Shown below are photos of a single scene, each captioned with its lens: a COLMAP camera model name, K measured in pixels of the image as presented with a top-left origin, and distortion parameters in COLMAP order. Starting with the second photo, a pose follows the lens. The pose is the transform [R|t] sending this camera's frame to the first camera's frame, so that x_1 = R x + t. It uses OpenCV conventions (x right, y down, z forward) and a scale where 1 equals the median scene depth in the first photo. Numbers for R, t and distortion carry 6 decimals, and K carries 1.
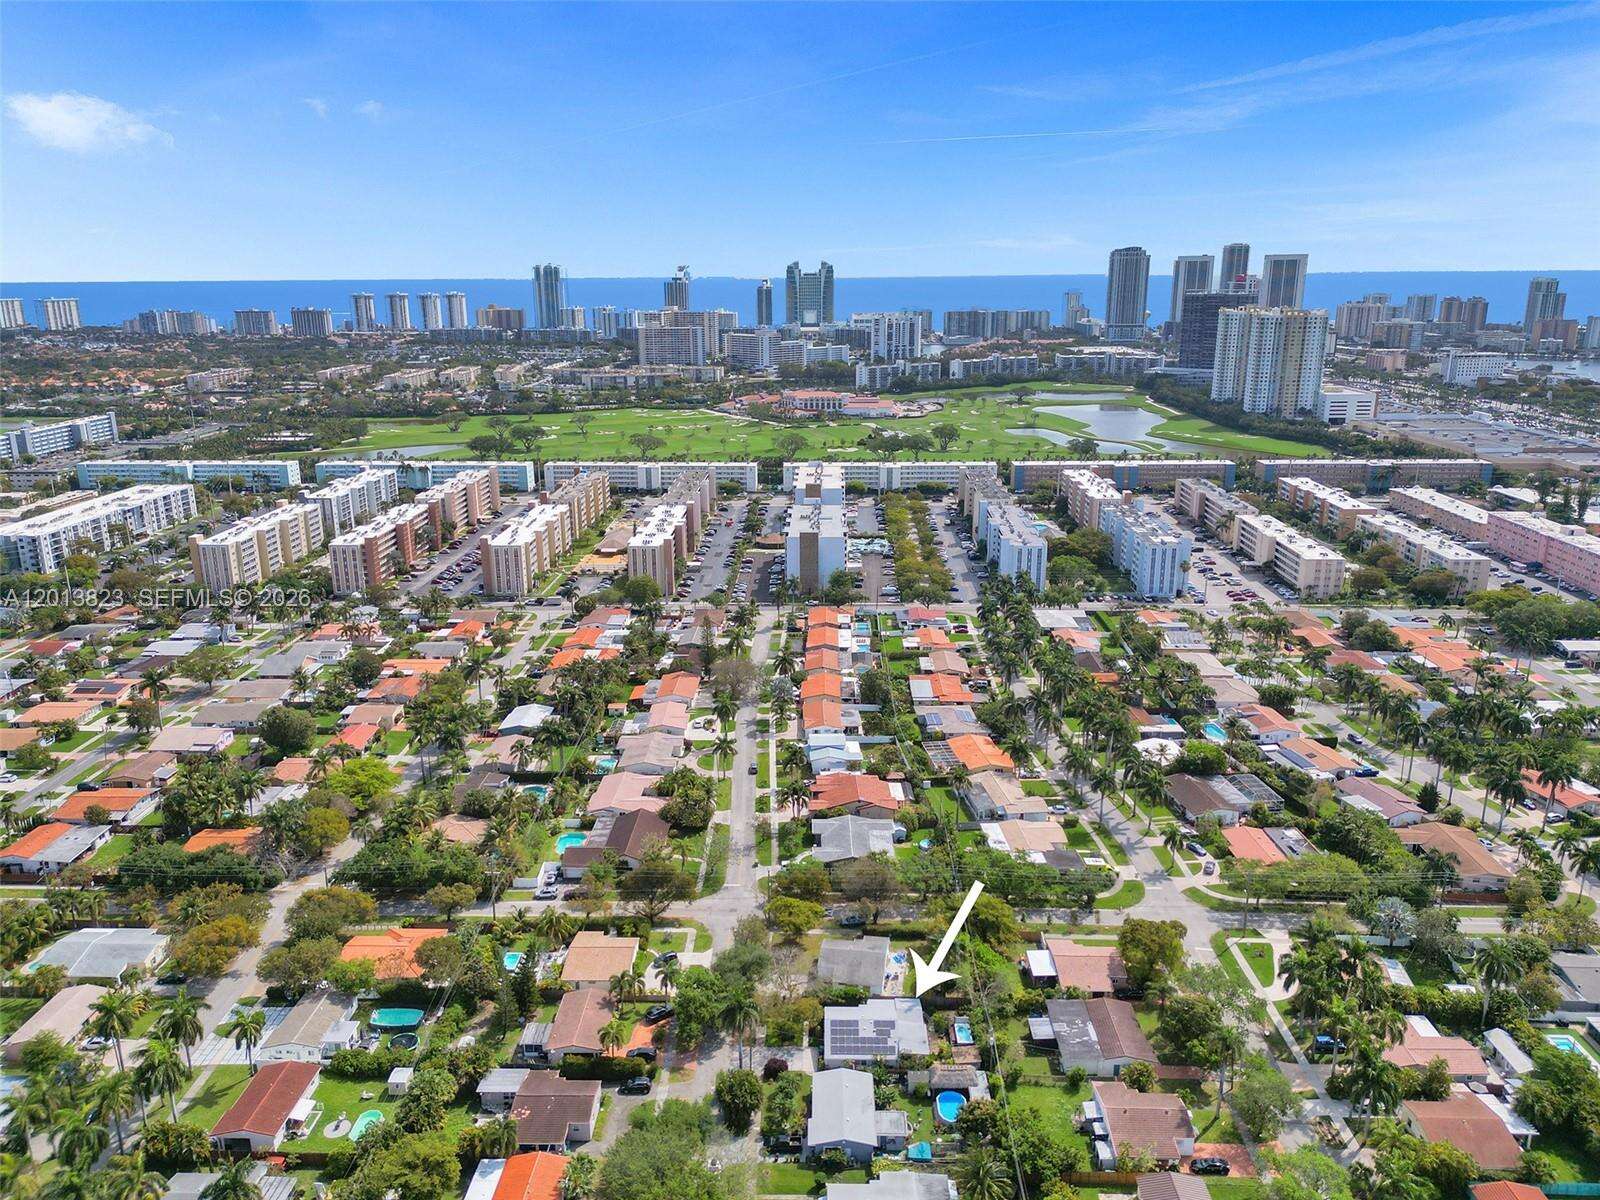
lens RADIAL K [[1125.5, 0, 802.9], [0, 1125.5, 599.4], [0, 0, 1]] dist [-0.000416, -0.004254]
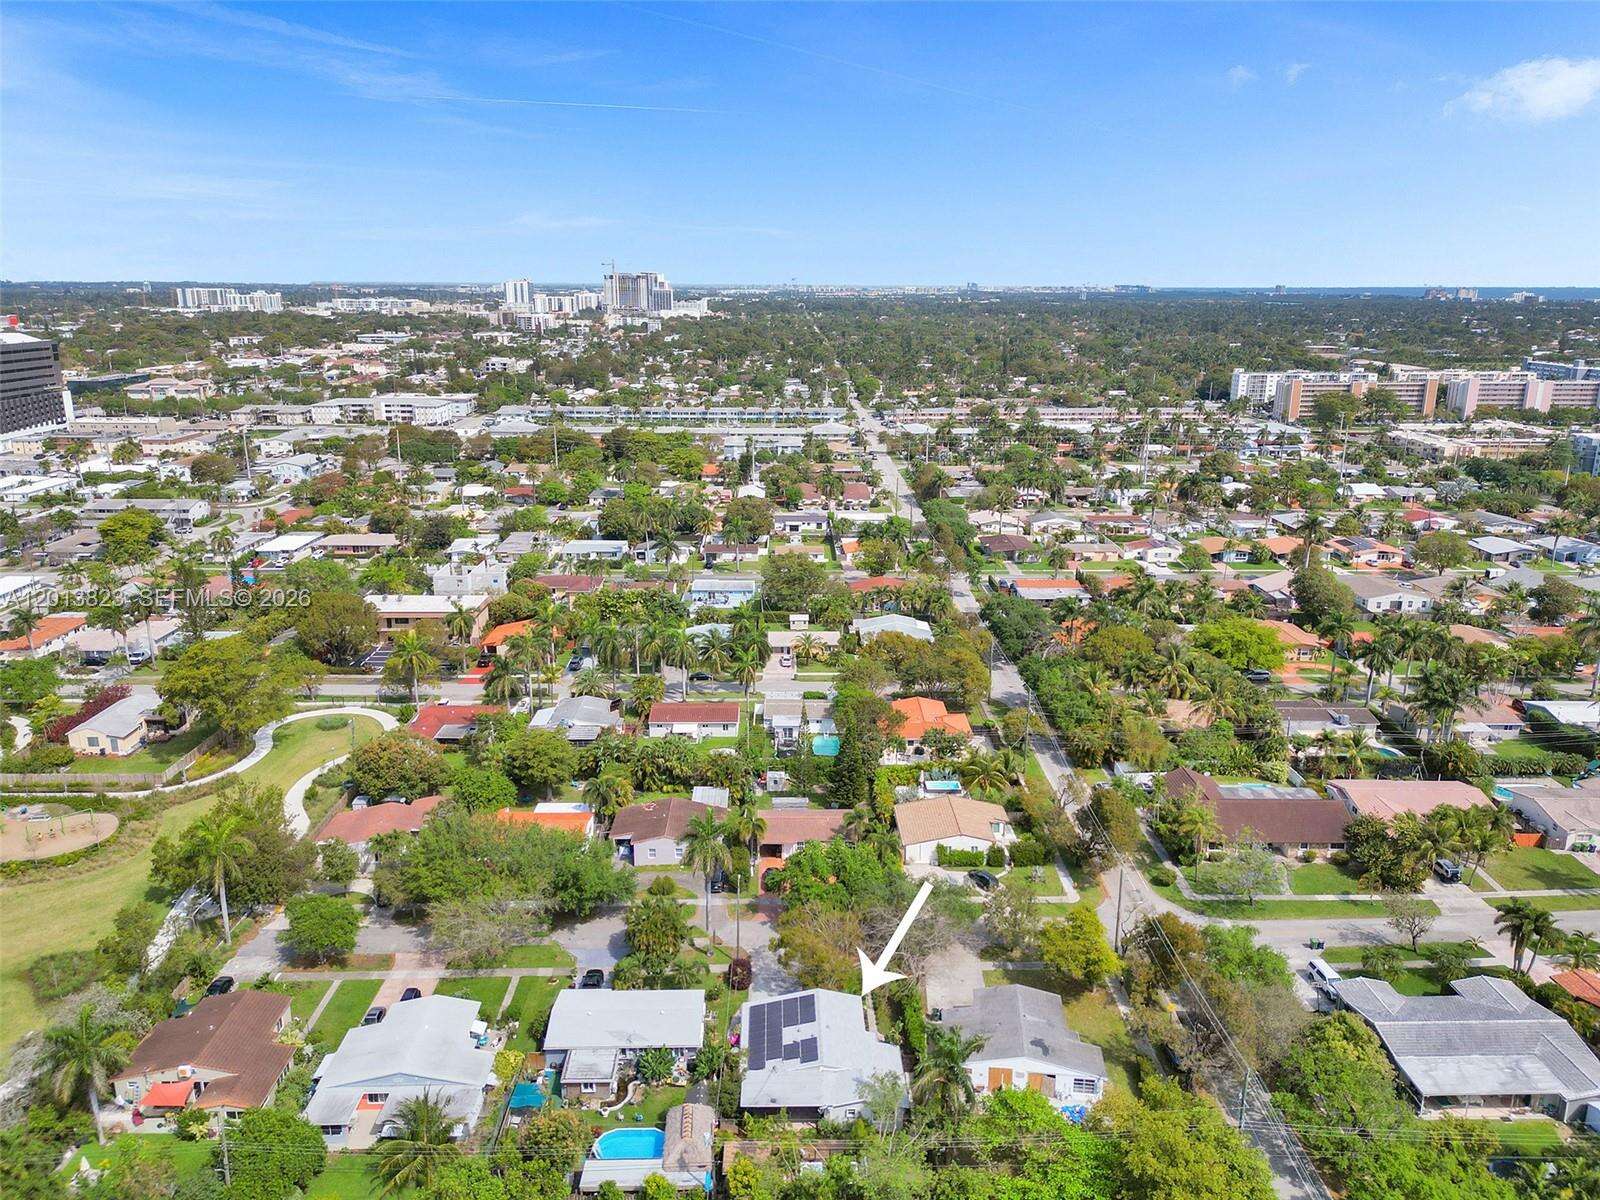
lens RADIAL K [[1125.5, 0, 802.9], [0, 1125.5, 599.4], [0, 0, 1]] dist [-0.000416, -0.004254]
pose [[0.049992, 0.265152, -0.962910, 0.390197], [-0.270133, 0.931771, 0.242553, 0.012783], [0.961524, 0.247988, 0.118208, 0.593629]]
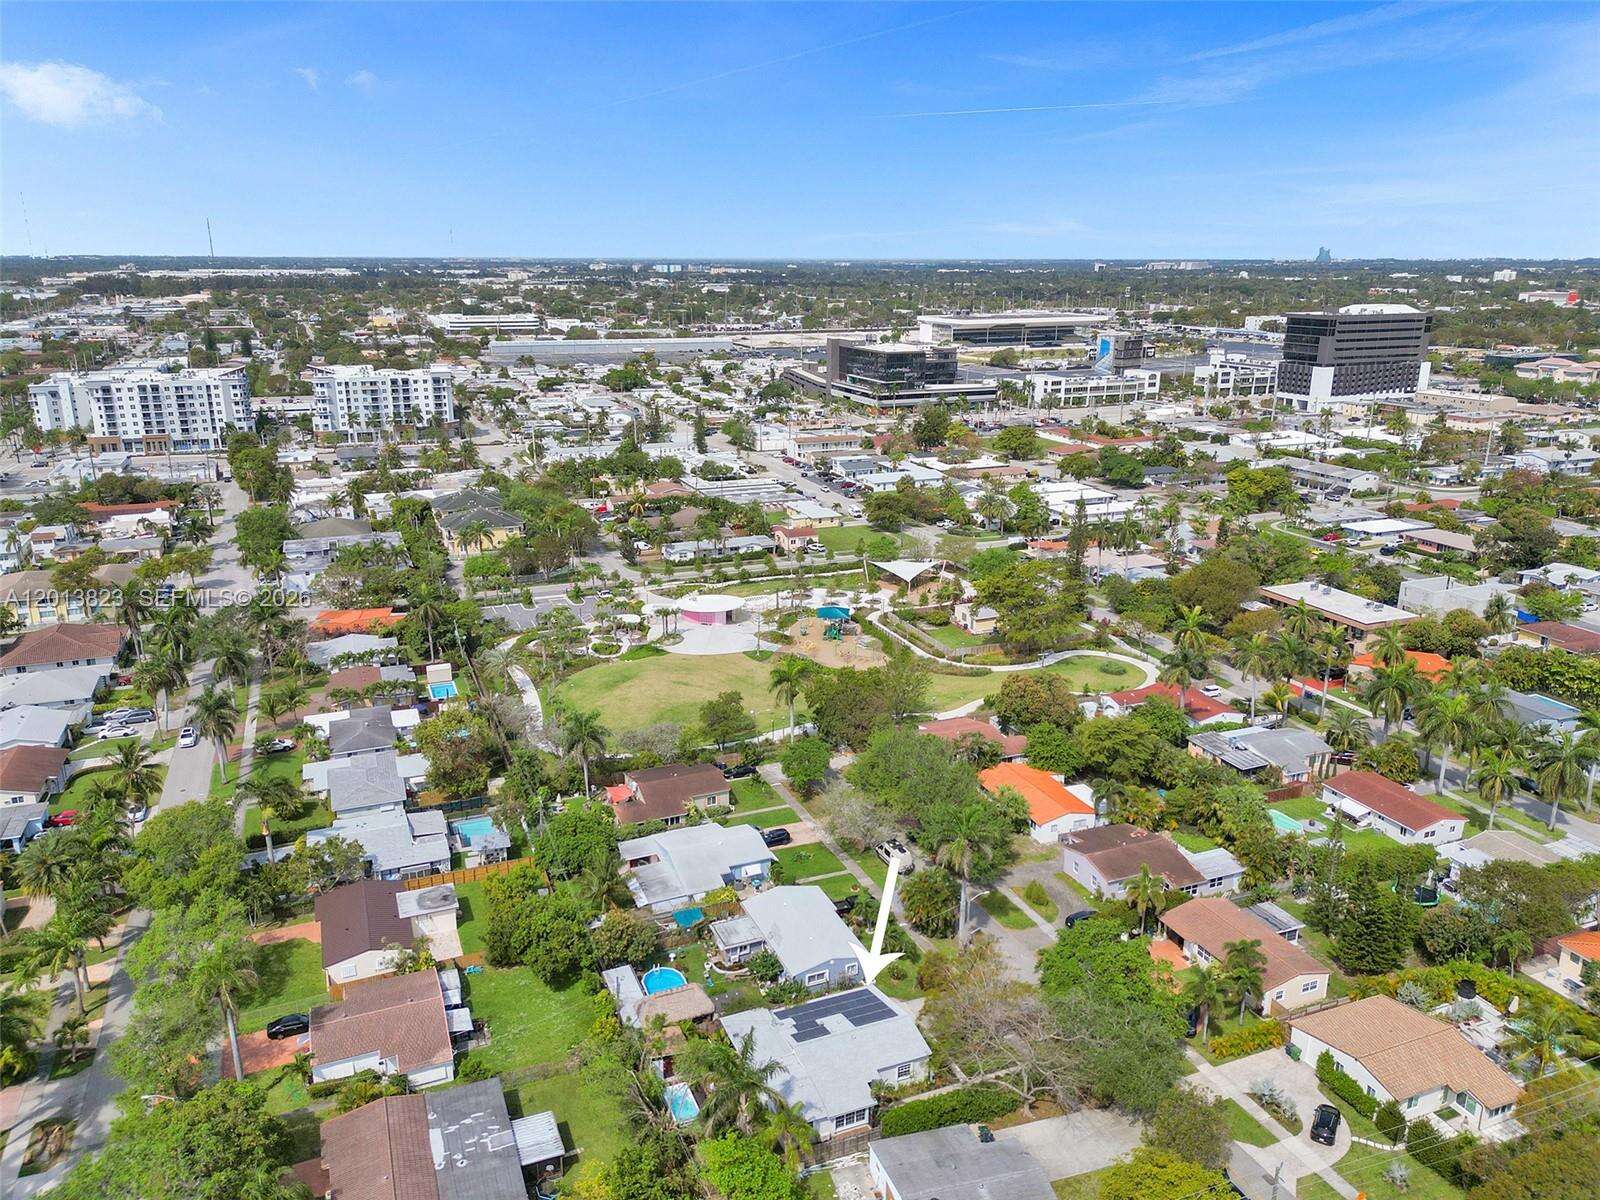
lens RADIAL K [[1125.5, 0, 802.9], [0, 1125.5, 599.4], [0, 0, 1]] dist [-0.000416, -0.004254]
pose [[-0.911624, 0.118836, -0.393471, 0.189496], [-0.108489, 0.853776, 0.509212, -0.073339], [0.396449, 0.506897, -0.765430, 0.905959]]
